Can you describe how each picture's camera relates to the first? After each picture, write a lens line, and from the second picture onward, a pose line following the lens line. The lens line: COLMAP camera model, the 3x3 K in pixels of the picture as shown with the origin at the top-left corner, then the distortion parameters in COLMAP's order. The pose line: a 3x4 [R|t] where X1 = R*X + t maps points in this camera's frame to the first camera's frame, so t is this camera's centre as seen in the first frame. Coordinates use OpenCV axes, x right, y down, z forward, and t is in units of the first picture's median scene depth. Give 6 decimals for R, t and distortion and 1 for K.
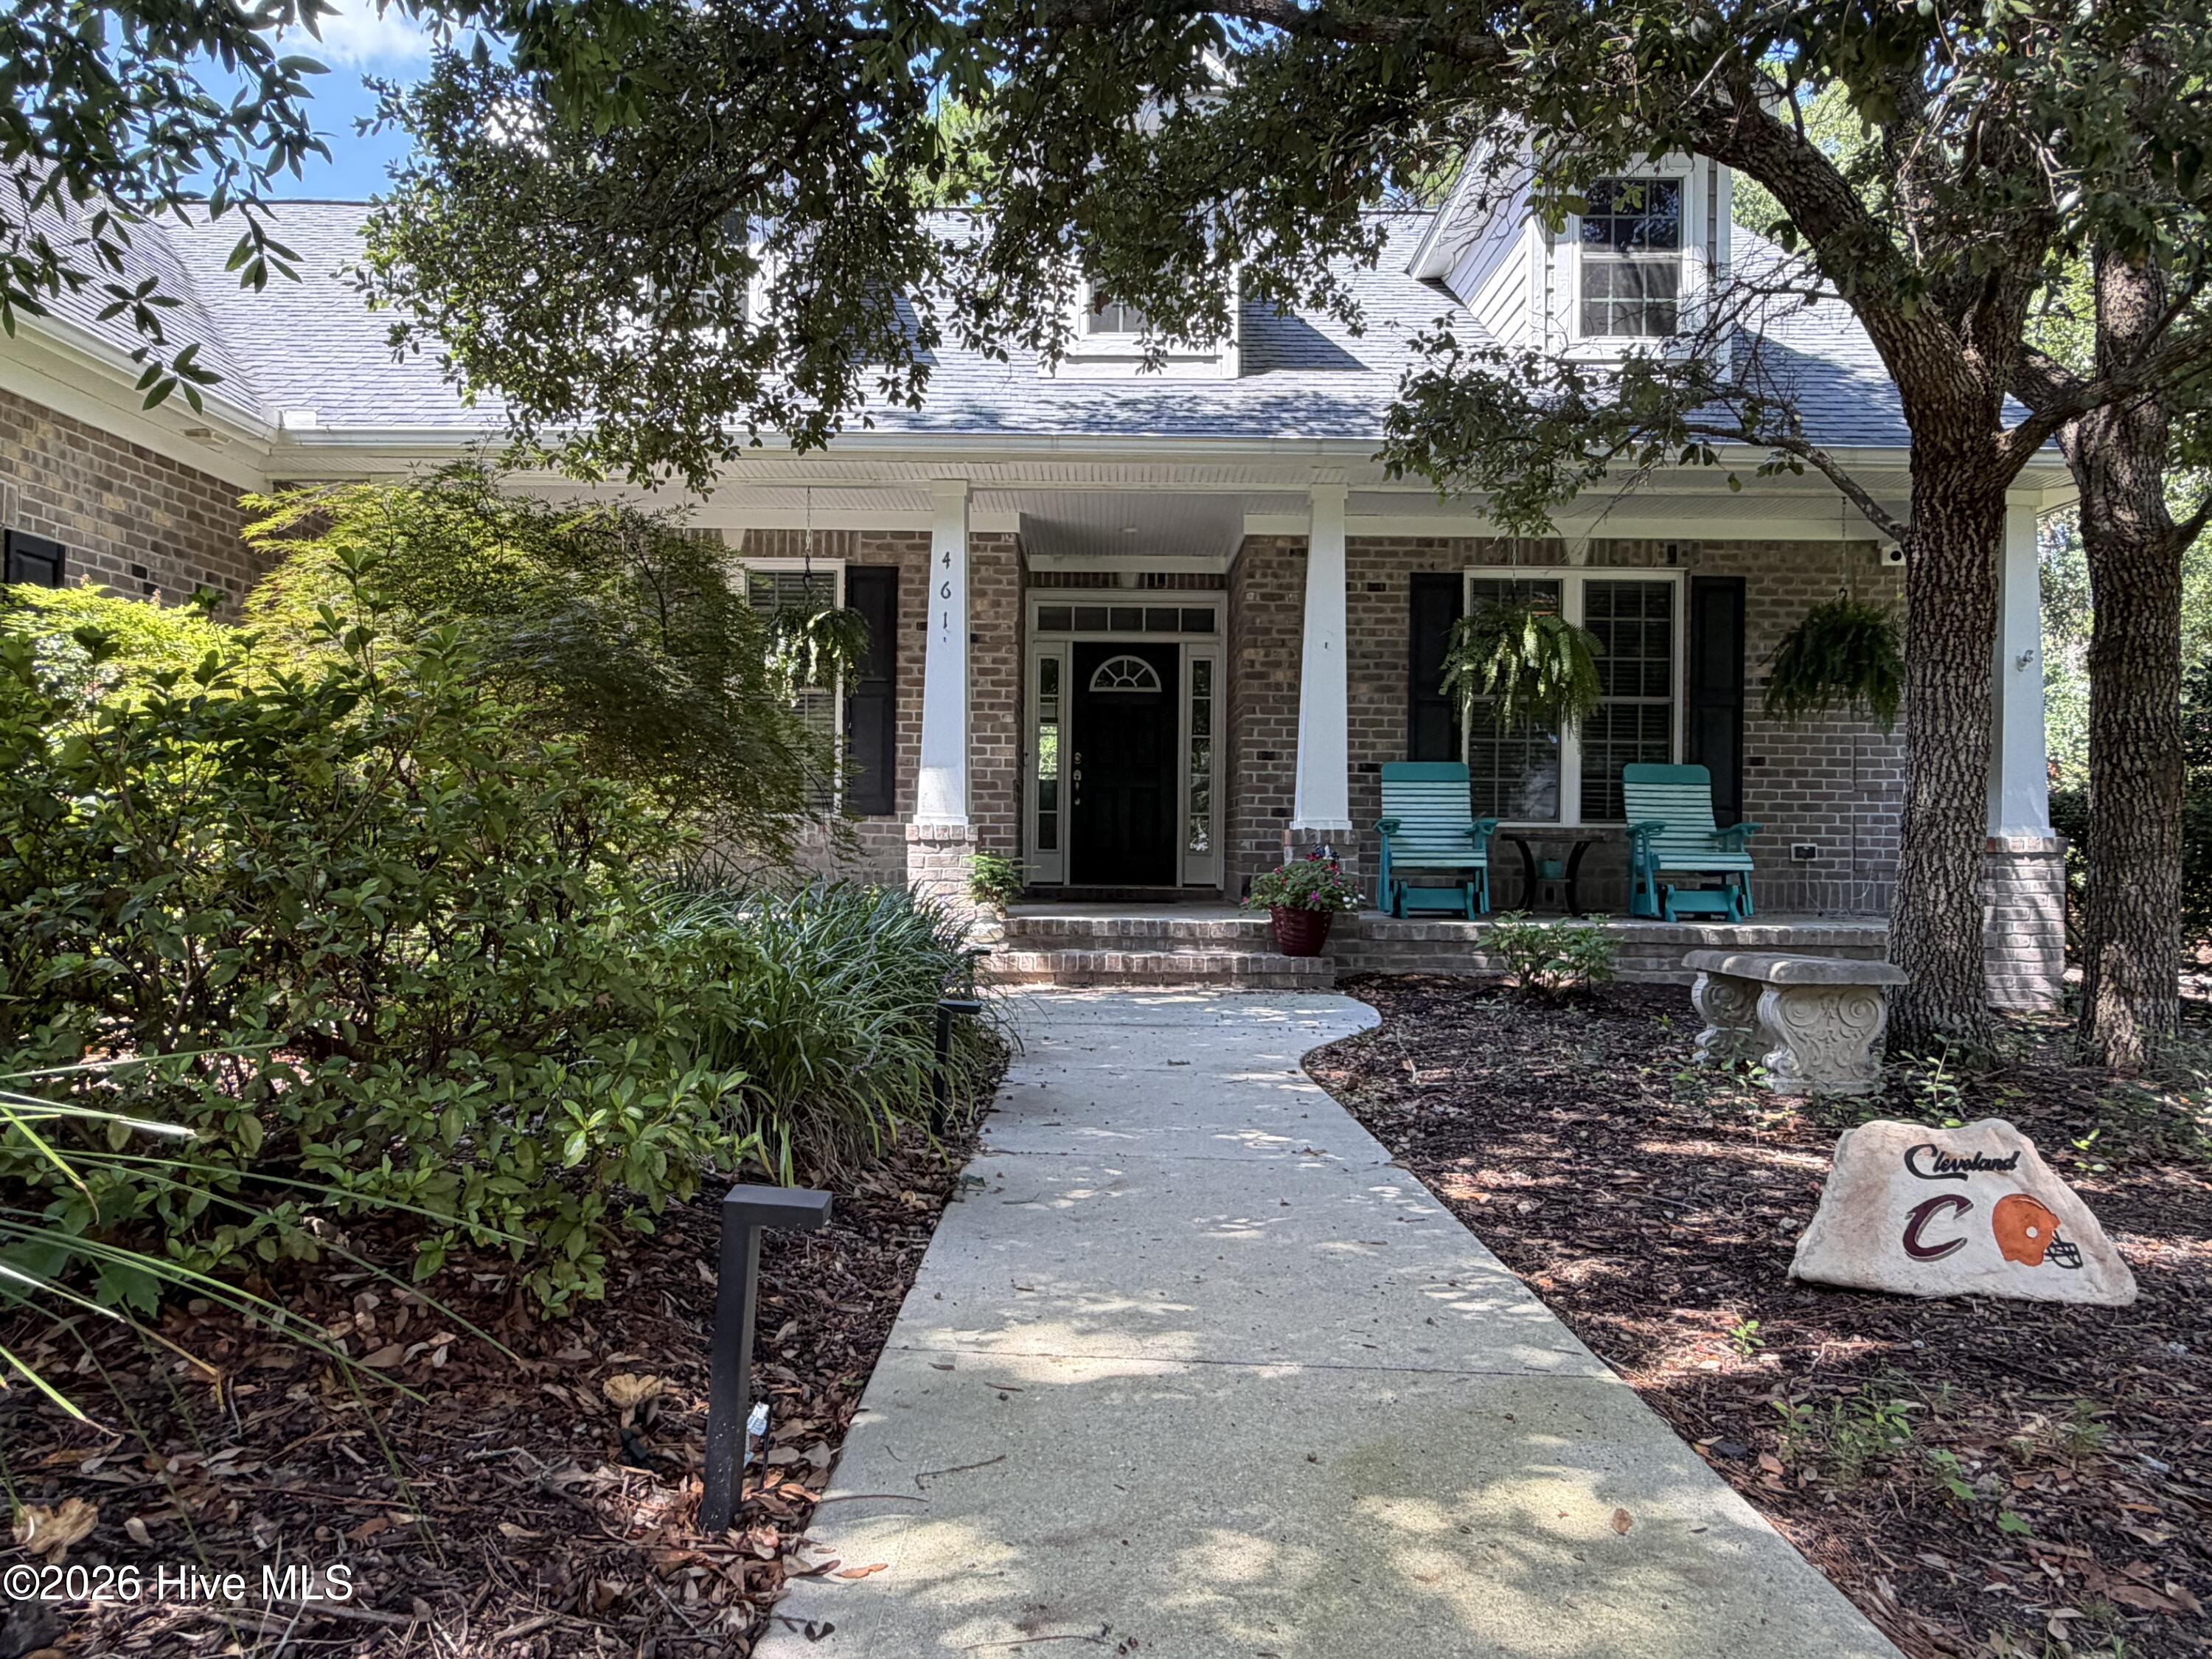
lens RADIAL K [[1501.6, 0, 1090.3], [0, 1501.6, 834.4], [0, 0, 1]] dist [0.003776, -0.003201]
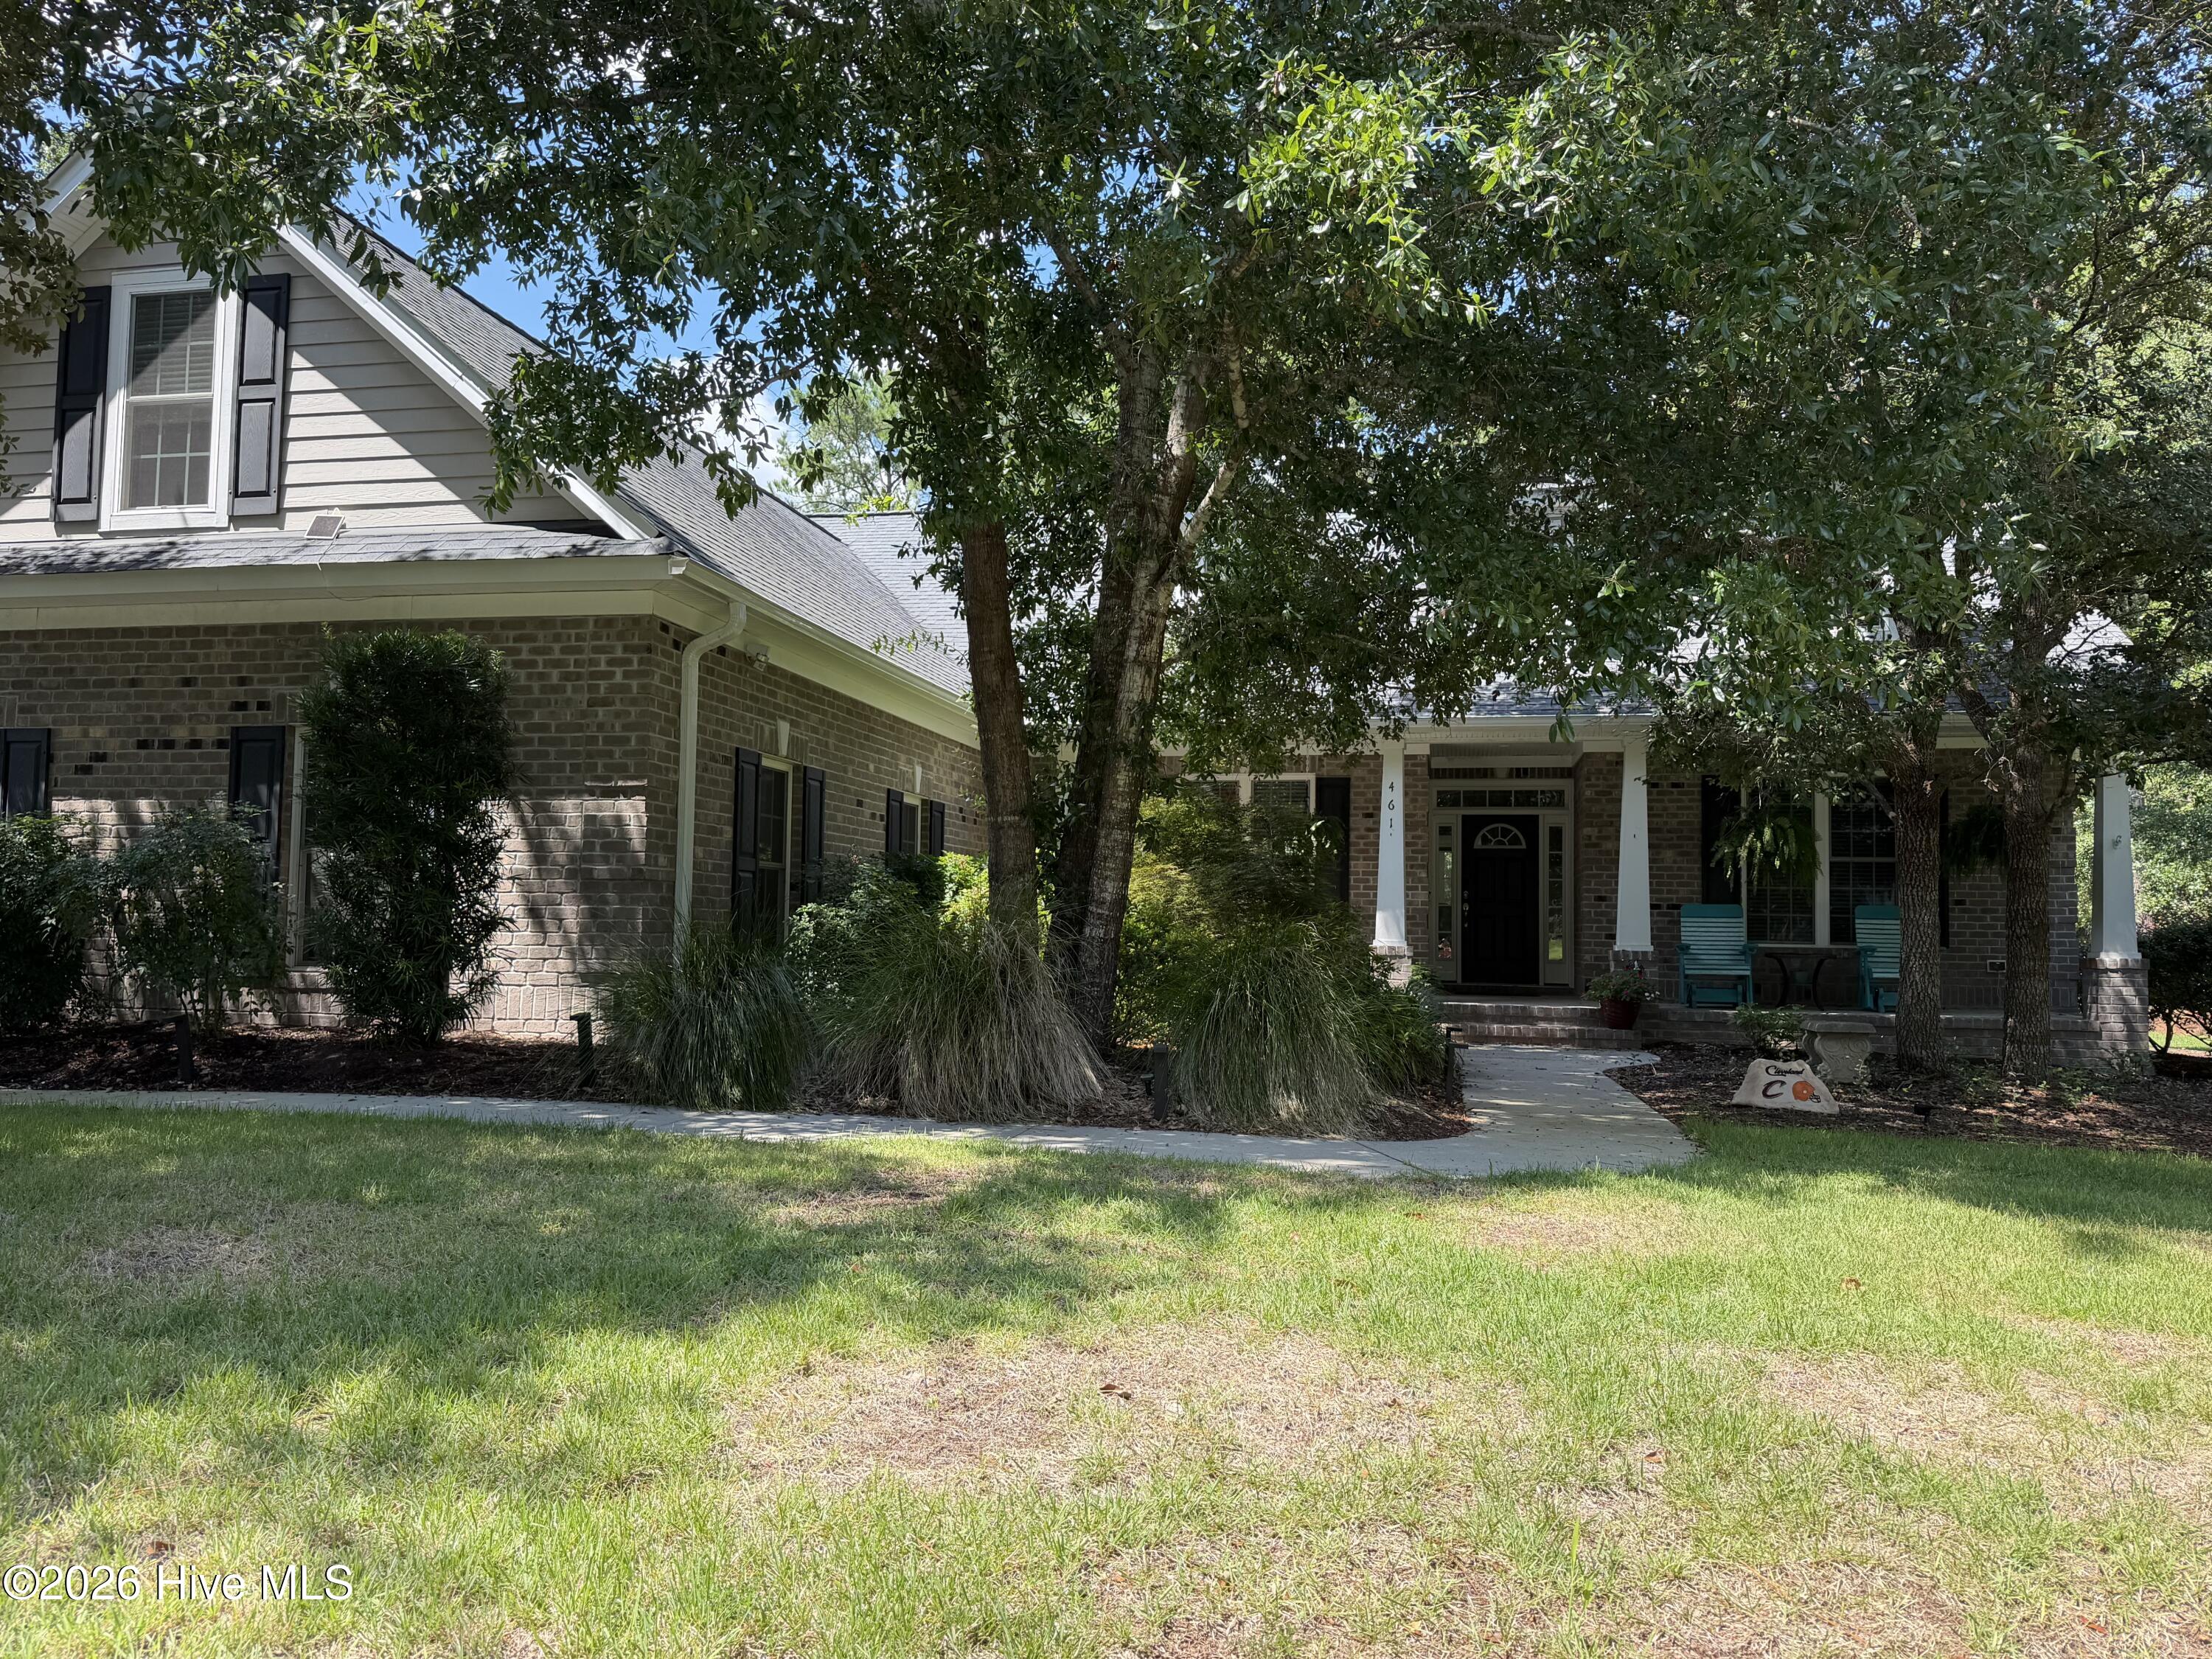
lens RADIAL K [[1648.8, 0, 1098.8], [0, 1648.8, 841.4], [0, 0, 1]] dist [0.147059, -0.254352]
pose [[0.979824, -0.008416, -0.199687, -0.049354], [-0.001515, 0.998772, -0.049527, -0.031447], [0.199858, 0.048830, 0.978607, -0.892329]]
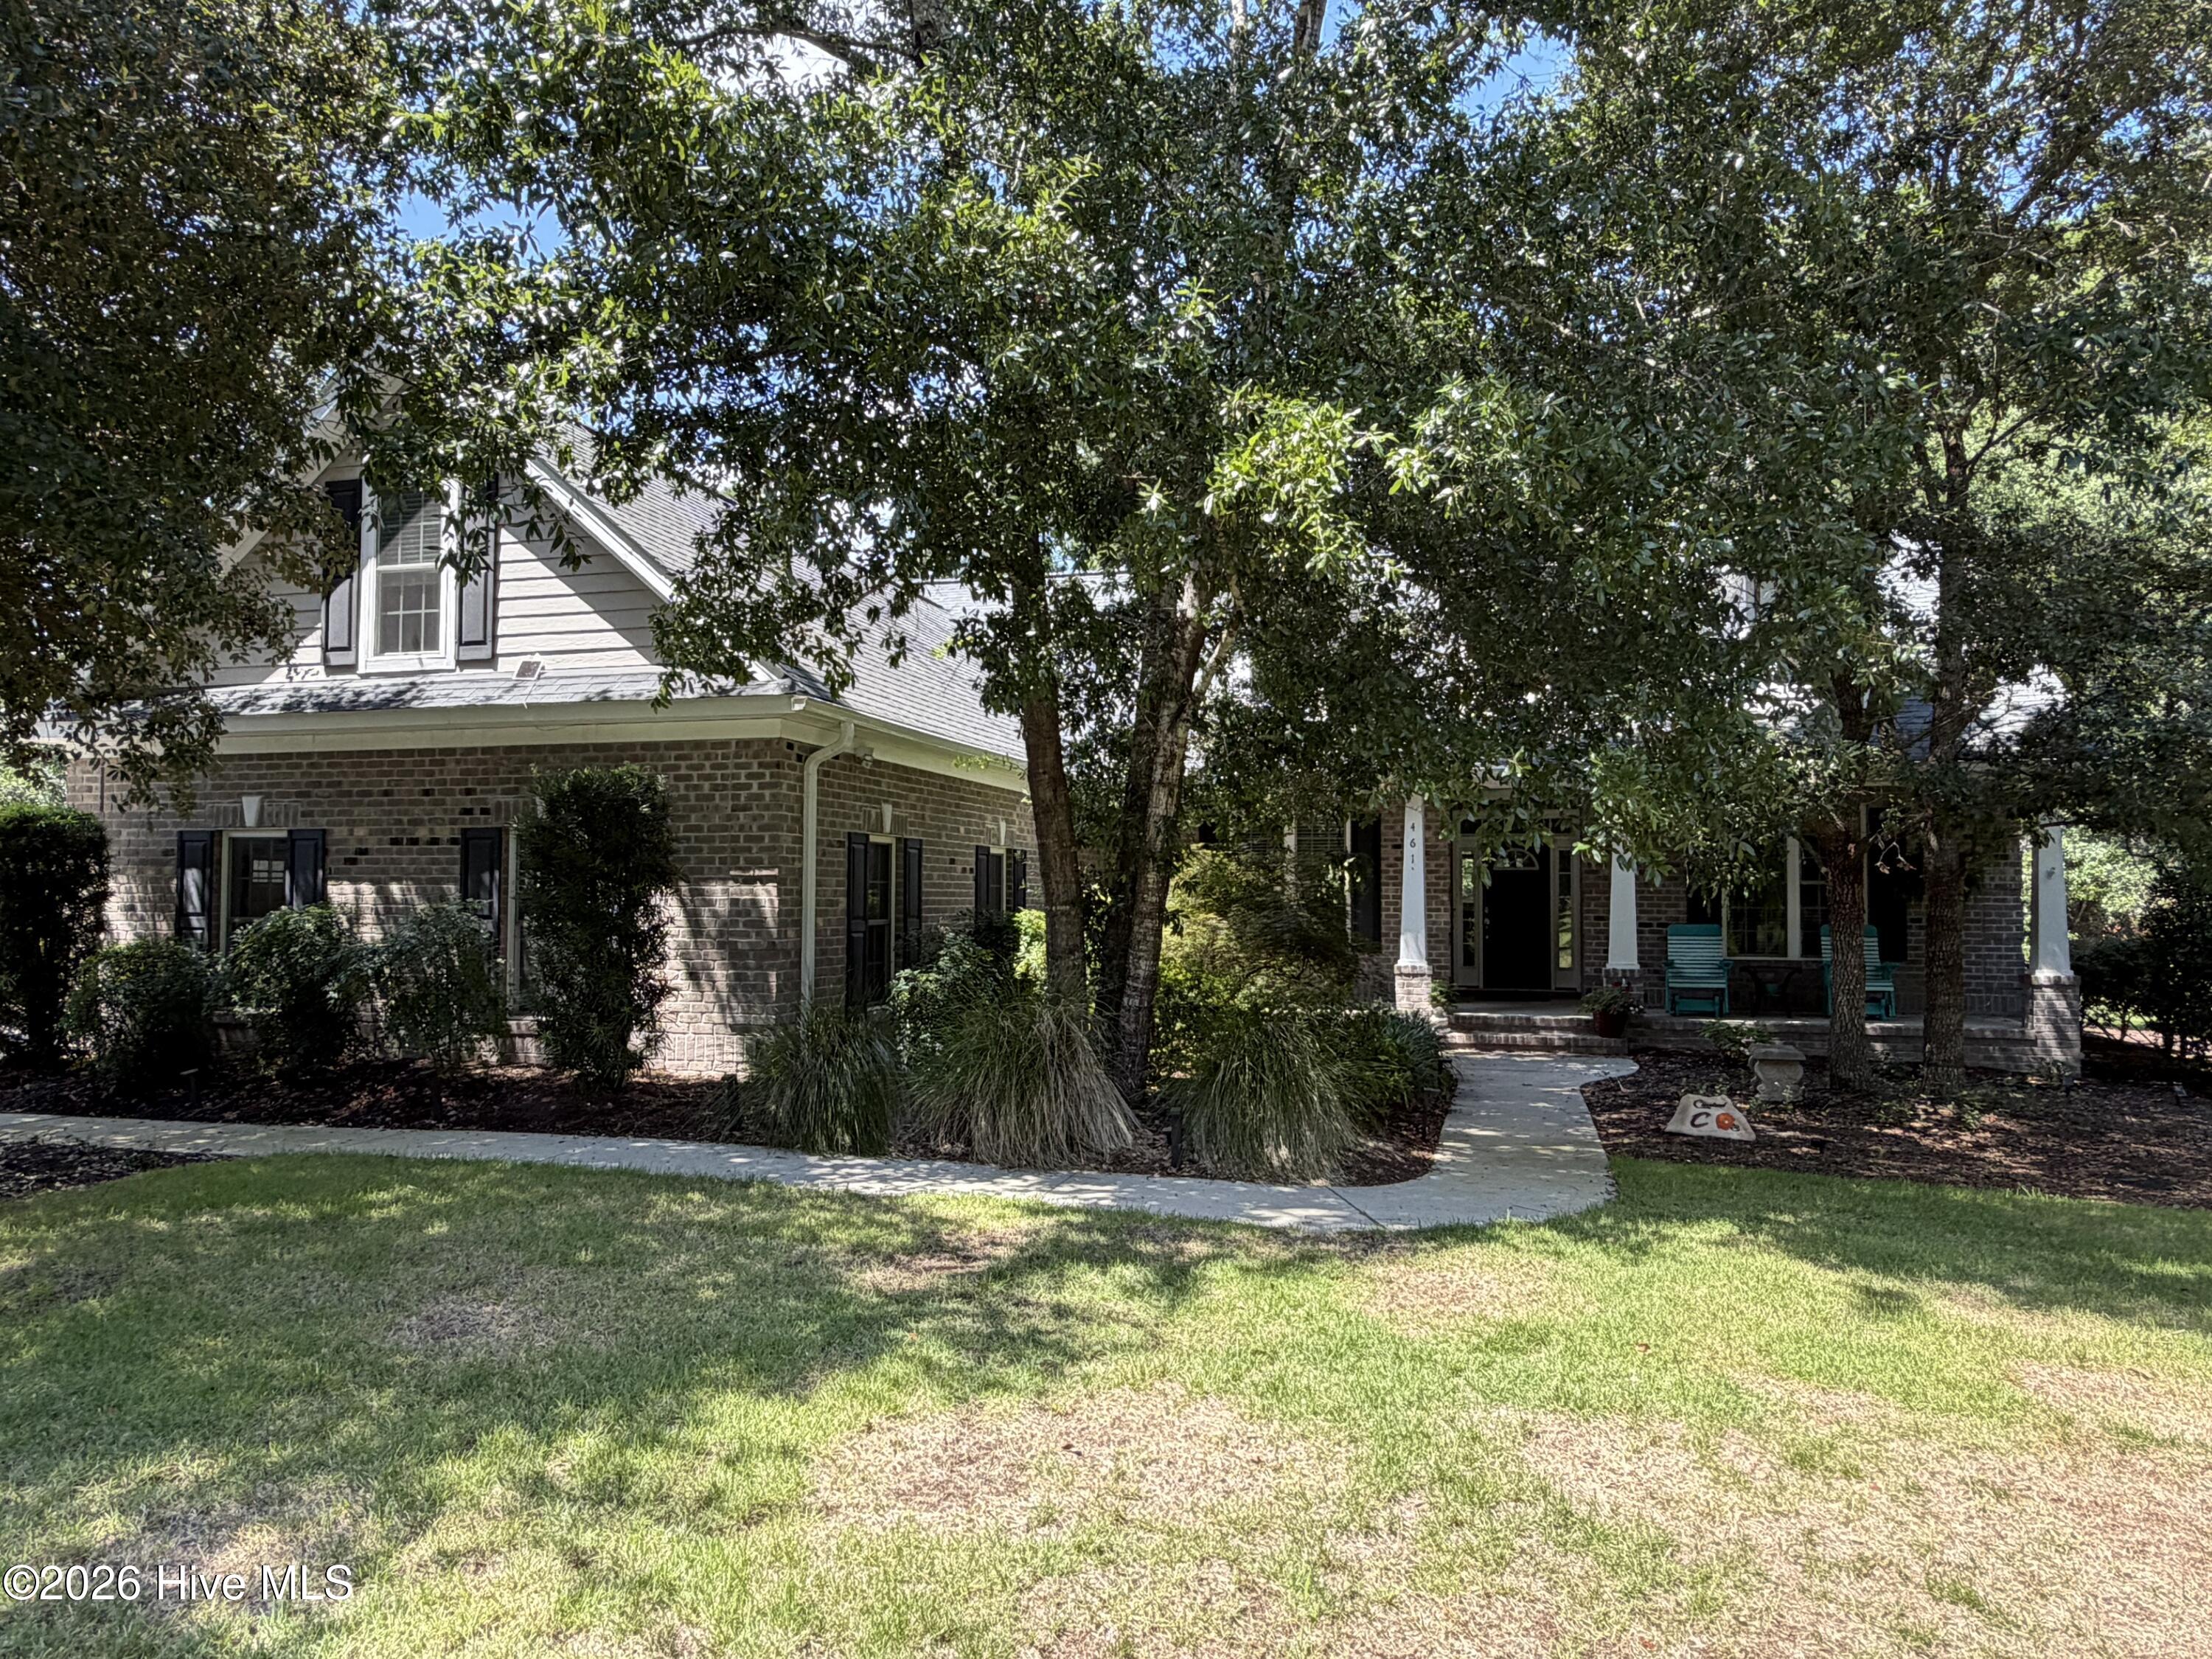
lens RADIAL K [[1502.2, 0, 1072.1], [0, 1502.2, 841.3], [0, 0, 1]] dist [0.003473, -0.002146]
pose [[0.960351, -0.017613, -0.278237, 0.021355], [0.009483, 0.999489, -0.030538, -0.114001], [0.278633, 0.026689, 0.960027, -1.006542]]
